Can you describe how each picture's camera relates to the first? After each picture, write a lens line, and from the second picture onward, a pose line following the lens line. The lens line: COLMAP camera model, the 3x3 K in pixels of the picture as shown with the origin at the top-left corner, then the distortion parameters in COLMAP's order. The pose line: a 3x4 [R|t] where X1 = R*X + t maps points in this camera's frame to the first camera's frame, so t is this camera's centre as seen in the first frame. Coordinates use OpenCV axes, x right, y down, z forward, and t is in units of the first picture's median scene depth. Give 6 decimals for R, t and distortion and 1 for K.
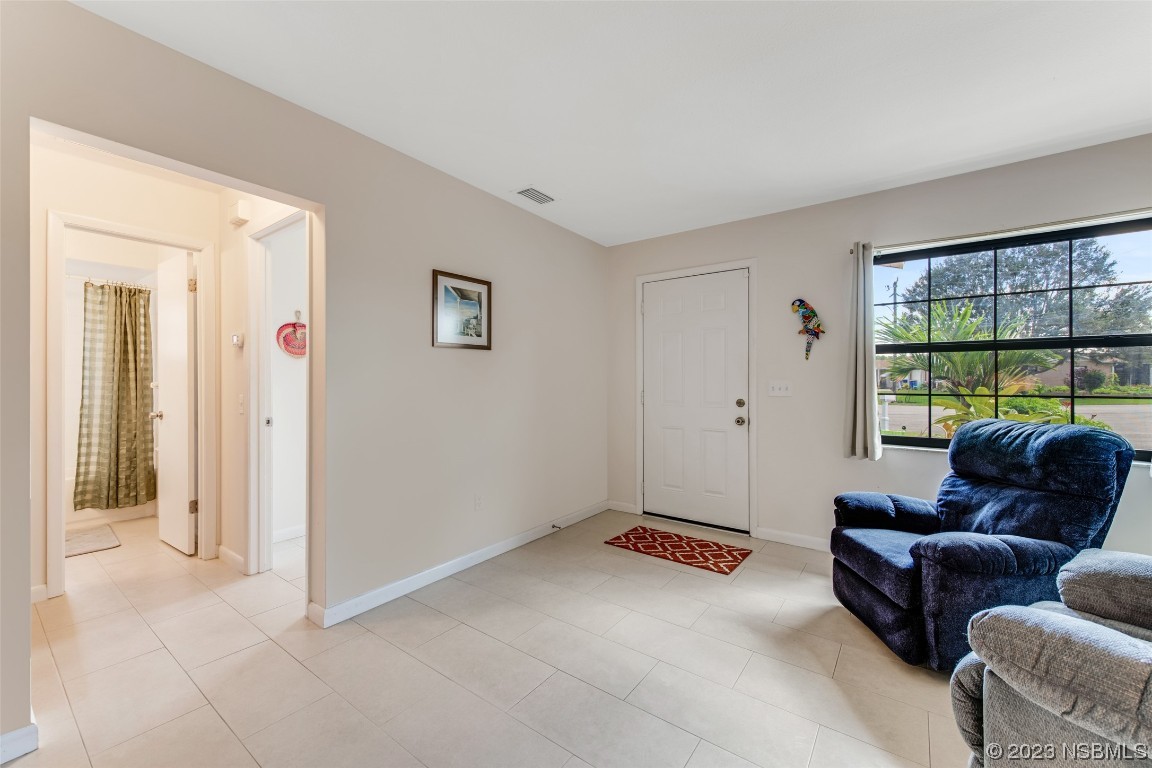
lens RADIAL K [[383.8, 0, 574.6], [0, 383.8, 380.9], [0, 0, 1]] dist [0.011151, -0.000031]
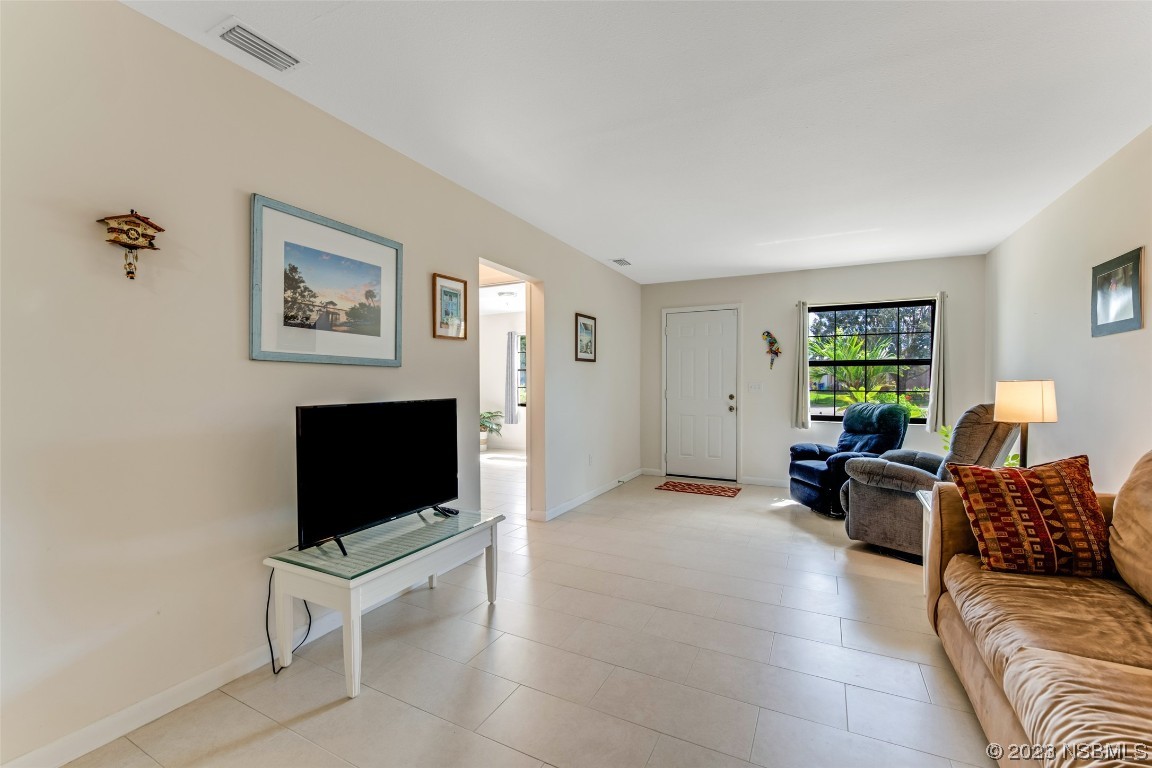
lens RADIAL K [[471.4, 0, 577.8], [0, 471.4, 387.3], [0, 0, 1]] dist [0.024493, 0.000290]
pose [[0.969715, -0.000130, 0.244241, -0.710500], [-0.002335, 0.999949, 0.009805, 0.001877], [-0.244230, -0.010078, 0.969665, -0.771595]]
